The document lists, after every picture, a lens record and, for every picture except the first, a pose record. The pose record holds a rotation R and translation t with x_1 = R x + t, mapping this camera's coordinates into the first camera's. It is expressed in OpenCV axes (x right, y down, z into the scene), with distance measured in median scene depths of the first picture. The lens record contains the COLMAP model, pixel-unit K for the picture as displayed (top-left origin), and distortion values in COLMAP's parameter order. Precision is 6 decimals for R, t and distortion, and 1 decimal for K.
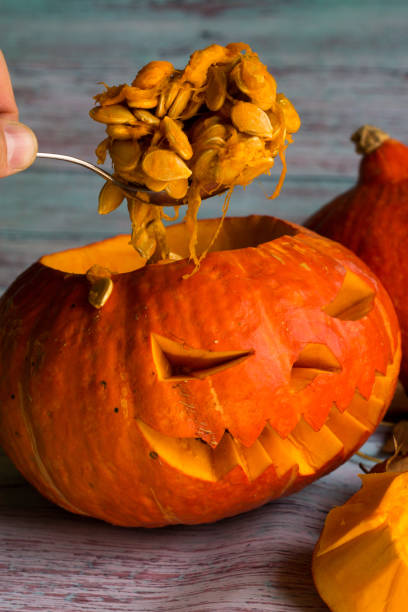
lens RADIAL K [[1520.9, 0, 204.0], [0, 1520.9, 306.0], [0, 0, 1]] dist [0.048591, 0.082319]
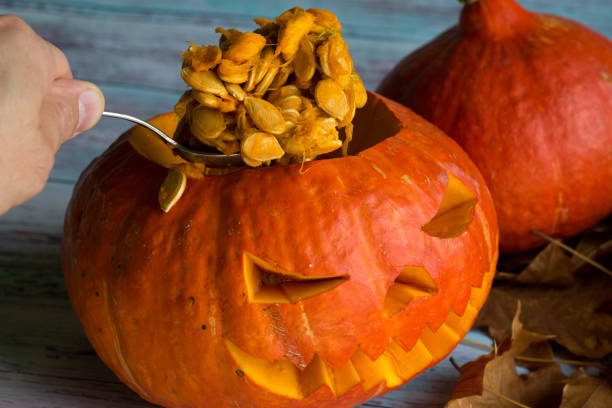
lens RADIAL K [[1520.9, 0, 306.0], [0, 1520.9, 204.0], [0, 0, 1]] dist [0.048591, 0.082319]
pose [[0.998299, 0.052936, 0.024451, -0.020051], [-0.056410, 0.982932, 0.175107, -0.179408], [-0.014764, -0.176188, 0.984246, 0.054852]]
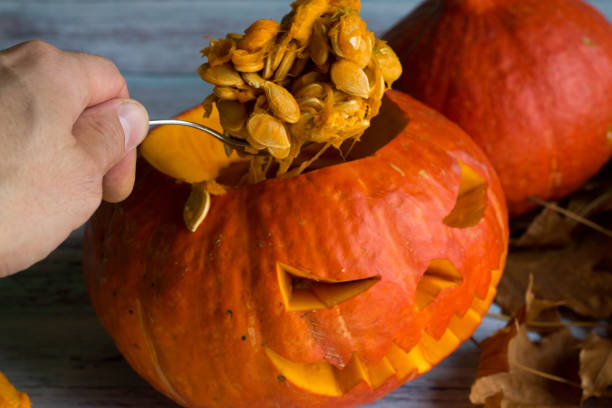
lens RADIAL K [[1520.9, 0, 306.0], [0, 1520.9, 204.0], [0, 0, 1]] dist [0.048591, 0.082319]
pose [[0.995474, -0.038407, 0.086929, -0.098394], [0.016956, 0.971802, 0.235189, -0.246631], [-0.093510, -0.232651, 0.968054, 0.048633]]
